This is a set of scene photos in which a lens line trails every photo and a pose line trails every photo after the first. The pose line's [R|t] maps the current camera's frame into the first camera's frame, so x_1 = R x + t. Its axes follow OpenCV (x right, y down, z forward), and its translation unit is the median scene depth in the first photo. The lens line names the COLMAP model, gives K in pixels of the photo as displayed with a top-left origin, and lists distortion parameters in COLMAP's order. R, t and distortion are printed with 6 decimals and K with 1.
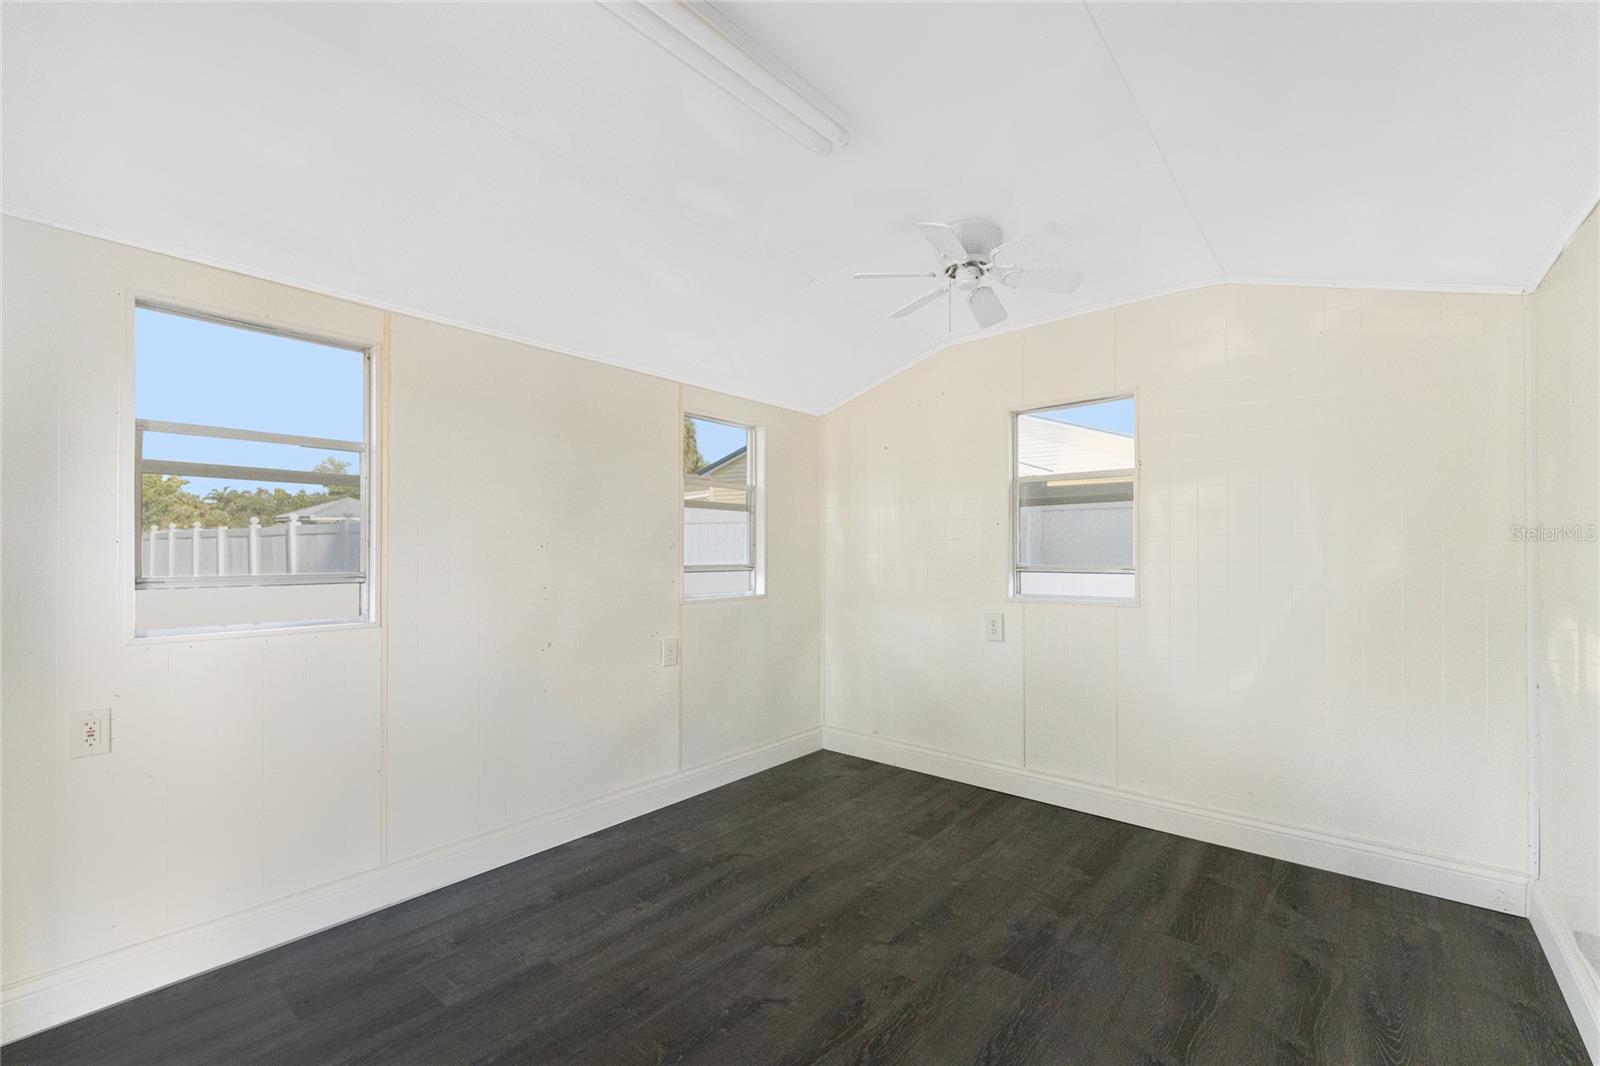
lens RADIAL K [[648.5, 0, 803.6], [0, 648.5, 541.1], [0, 0, 1]] dist [-0.000791, 0.000061]
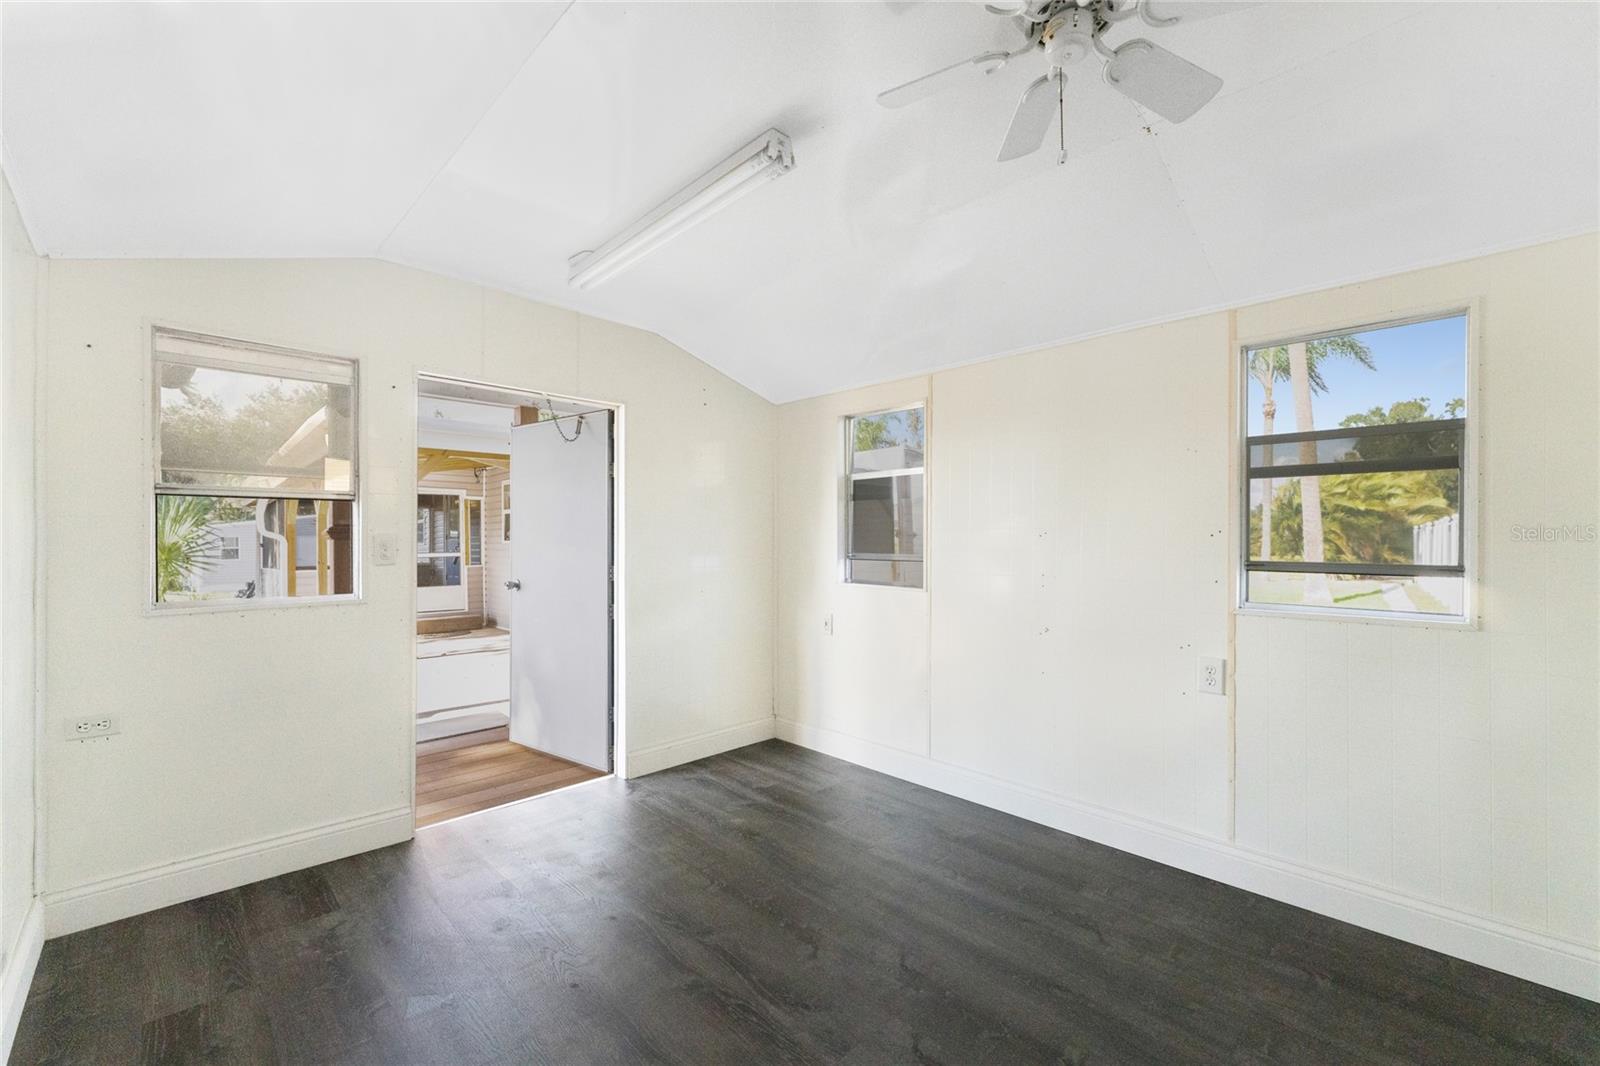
lens RADIAL K [[648.5, 0, 803.7], [0, 648.5, 539.2], [0, 0, 1]] dist [-0.000791, 0.000061]
pose [[-0.070738, -0.003565, -0.997489, 0.676968], [0.008231, 0.999957, -0.004158, 0.015748], [0.997461, -0.008504, -0.070705, 0.692135]]
